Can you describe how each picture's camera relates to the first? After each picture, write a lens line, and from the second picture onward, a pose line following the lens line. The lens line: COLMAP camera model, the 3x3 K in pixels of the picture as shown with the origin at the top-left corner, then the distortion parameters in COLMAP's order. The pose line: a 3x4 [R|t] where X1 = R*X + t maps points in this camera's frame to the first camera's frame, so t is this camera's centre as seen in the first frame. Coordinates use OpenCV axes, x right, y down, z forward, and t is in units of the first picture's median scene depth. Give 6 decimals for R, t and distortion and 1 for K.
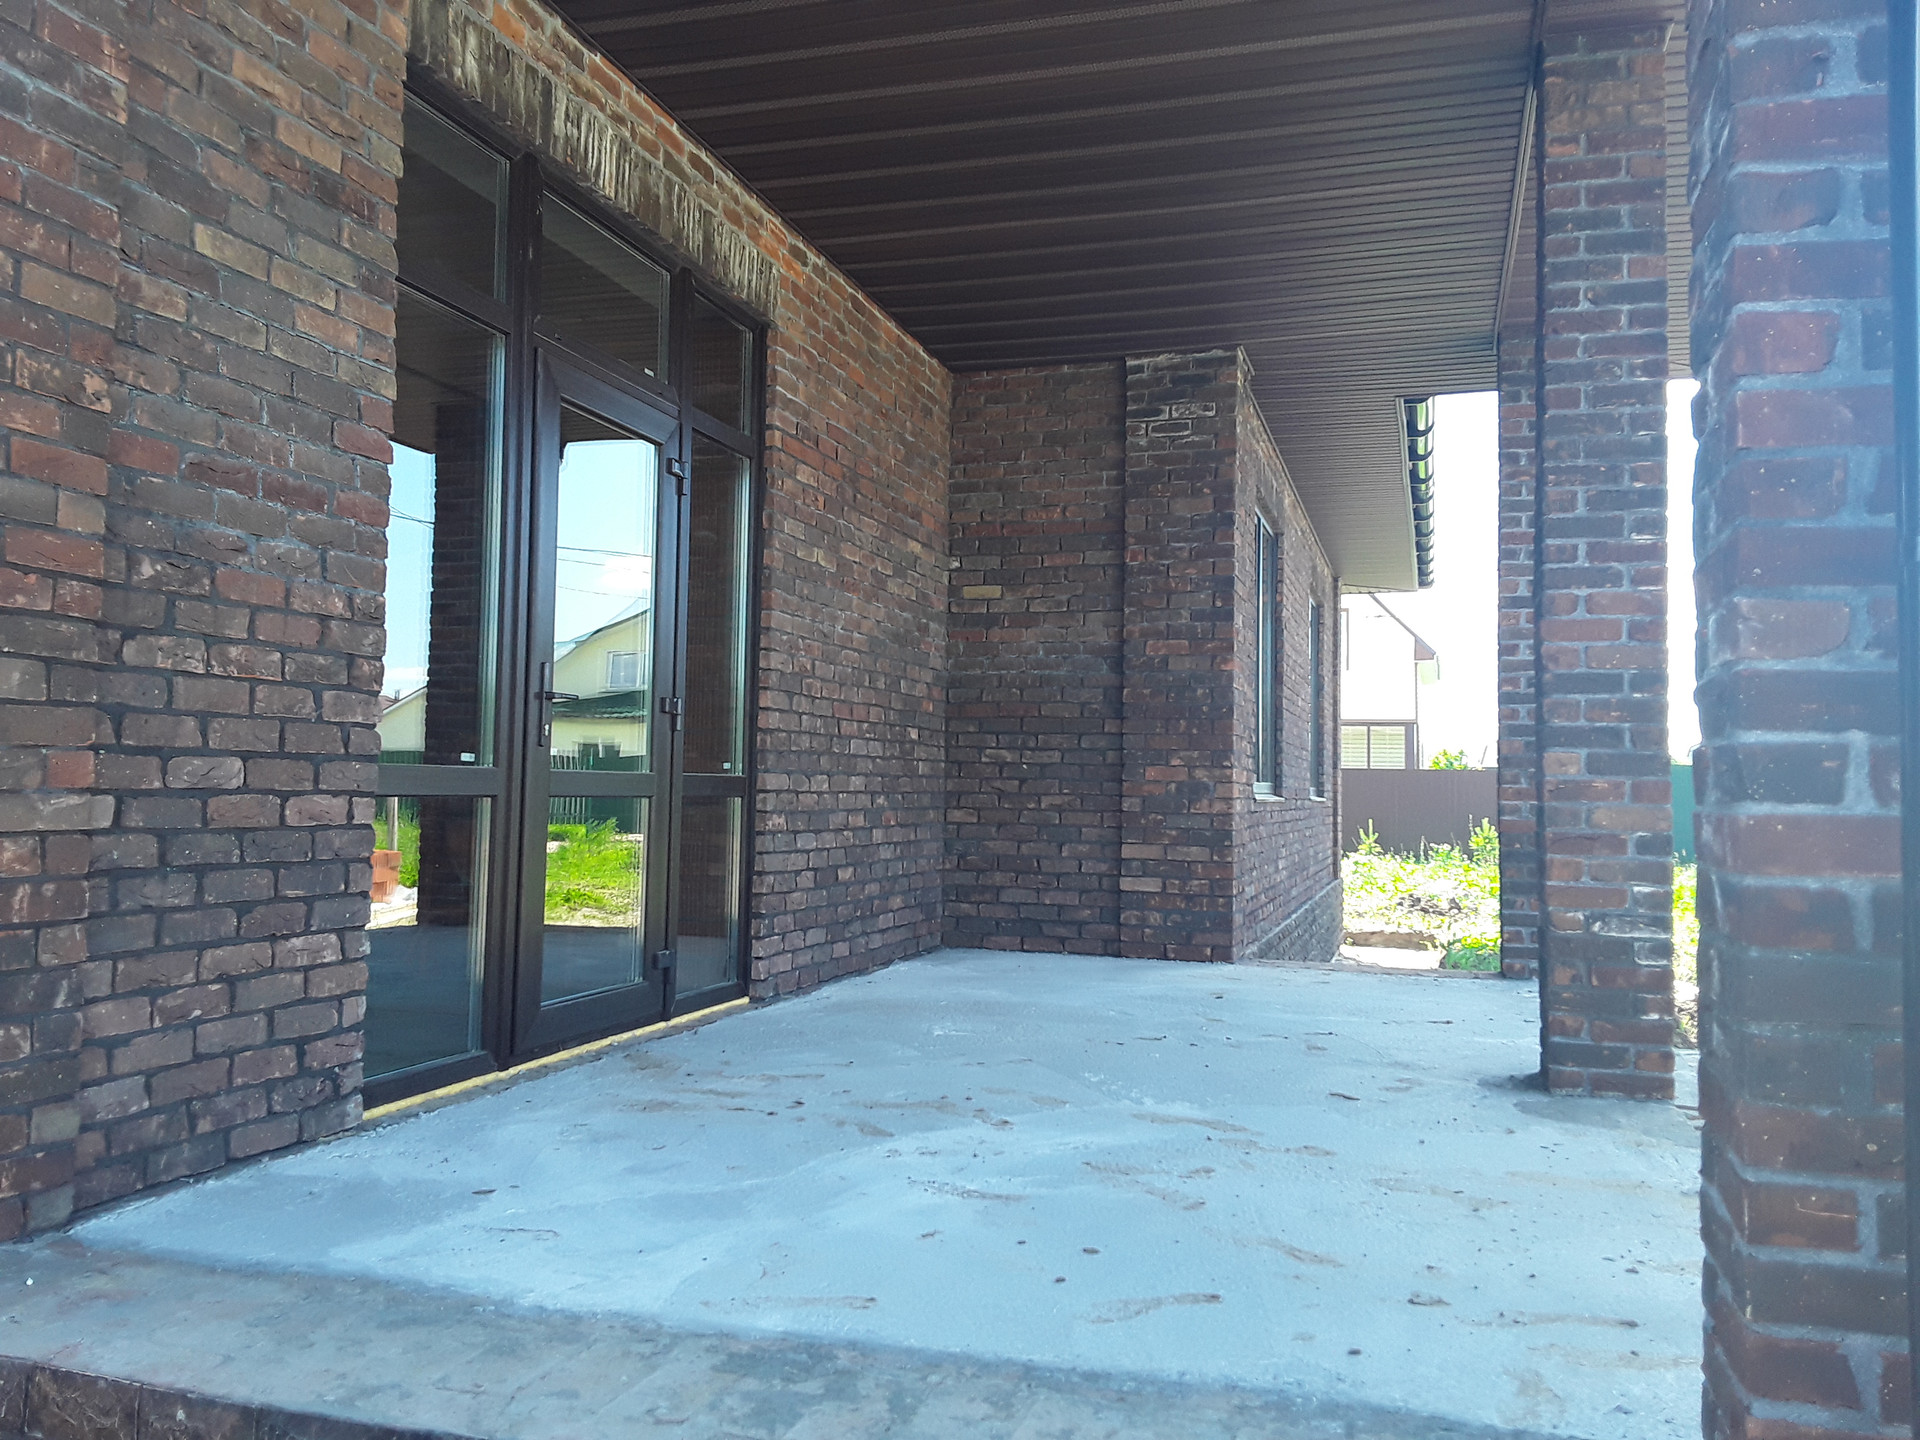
lens RADIAL K [[1543.4, 0, 962.0], [0, 1543.4, 709.6], [0, 0, 1]] dist [0.060080, -0.088775]
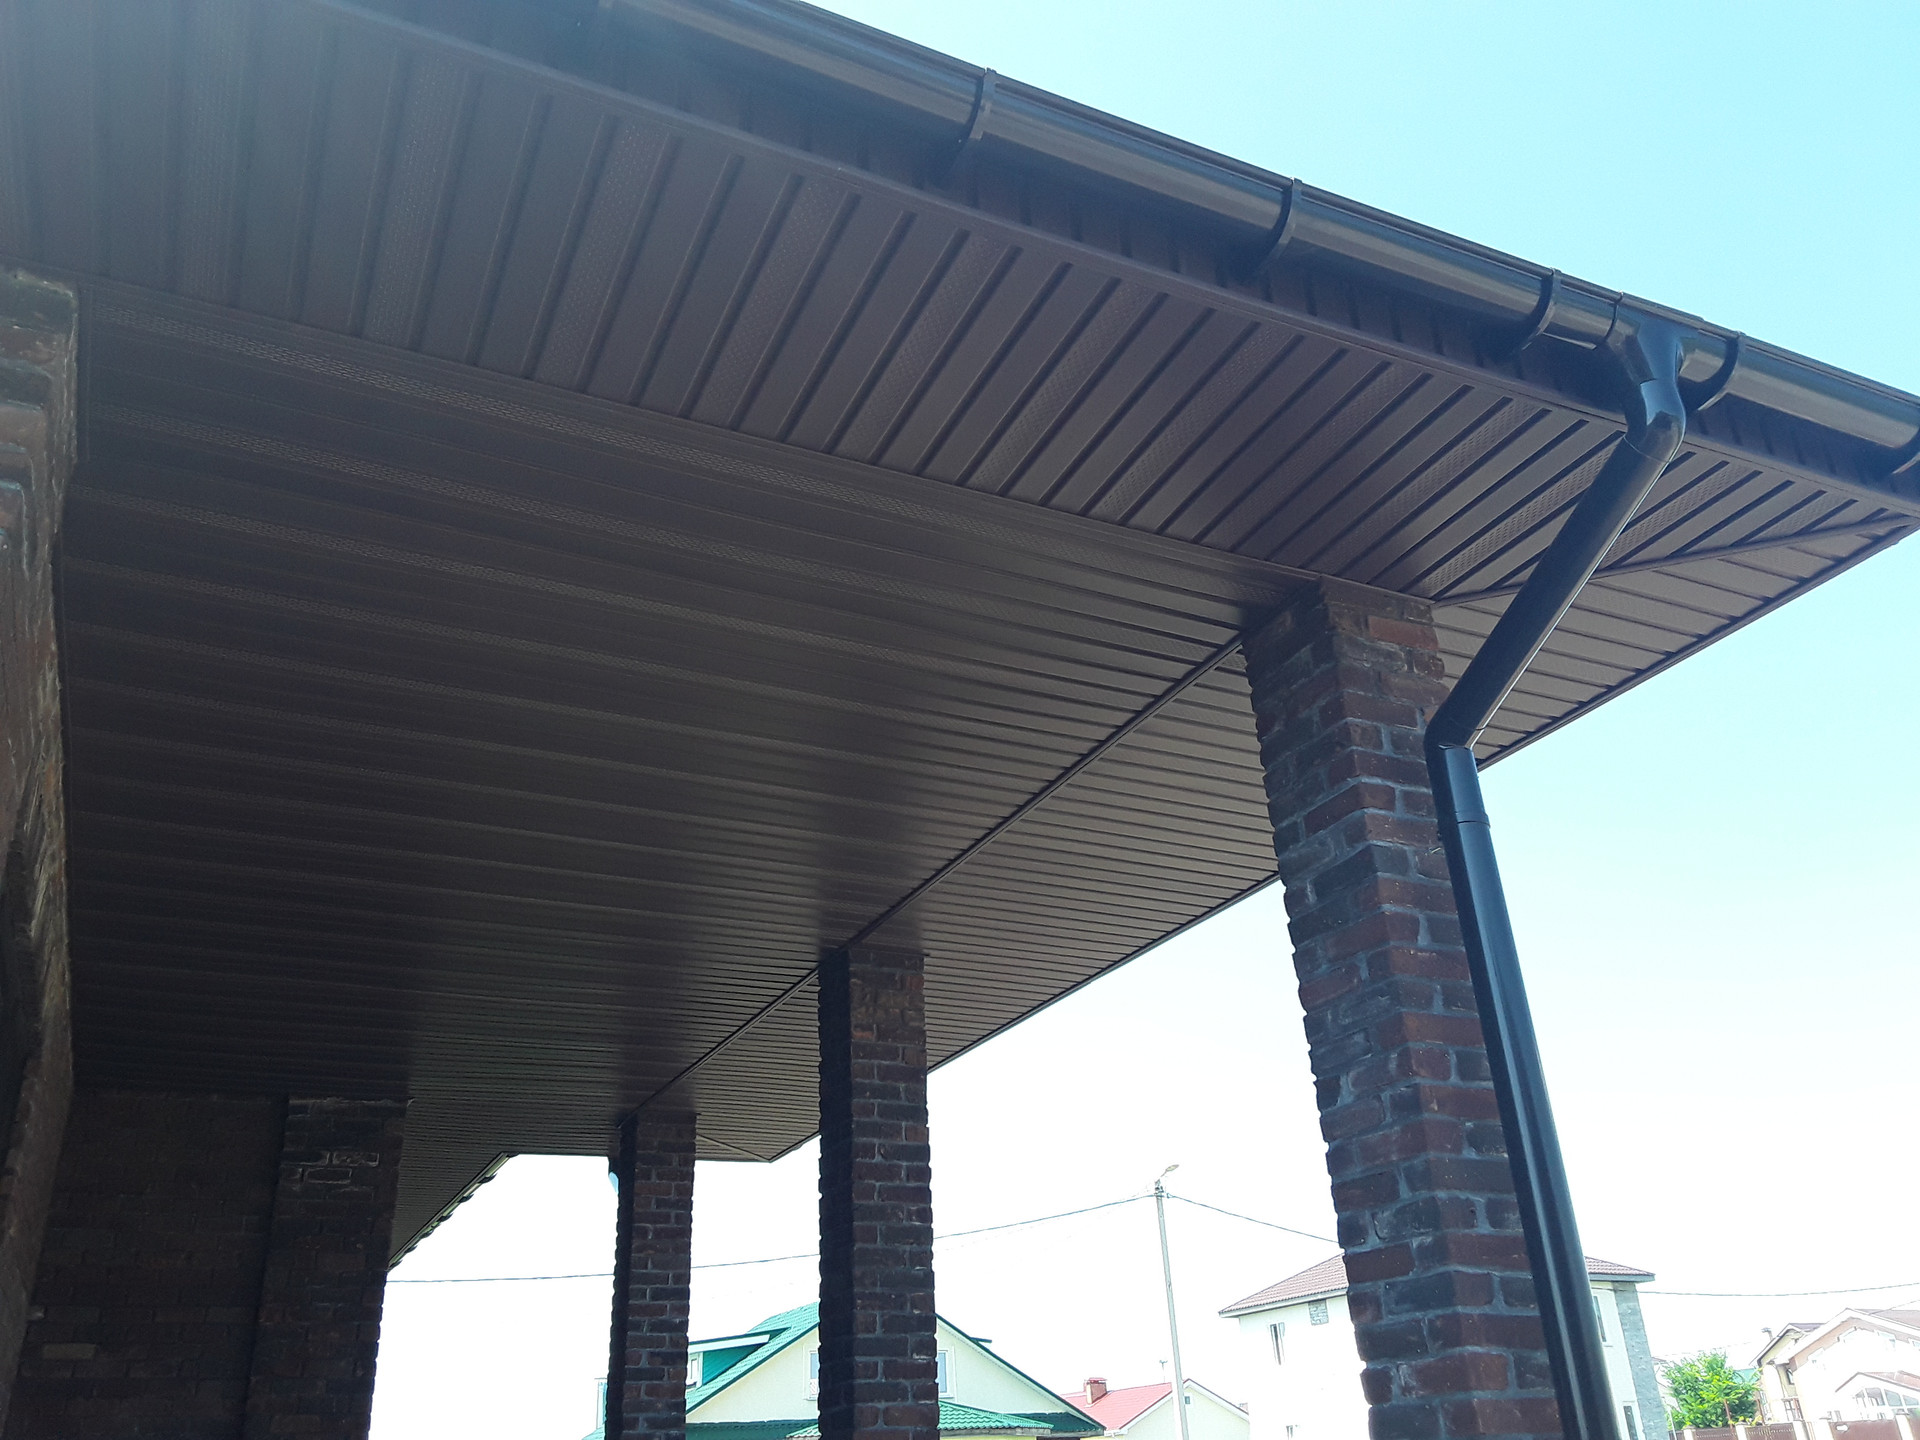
lens RADIAL K [[1543.4, 0, 958.9], [0, 1543.4, 716.4], [0, 0, 1]] dist [0.060080, -0.088775]
pose [[0.746412, 0.263638, 0.611036, -0.431657], [0.014928, 0.911318, -0.411432, -0.064068], [-0.665317, 0.316219, 0.676283, -0.028758]]
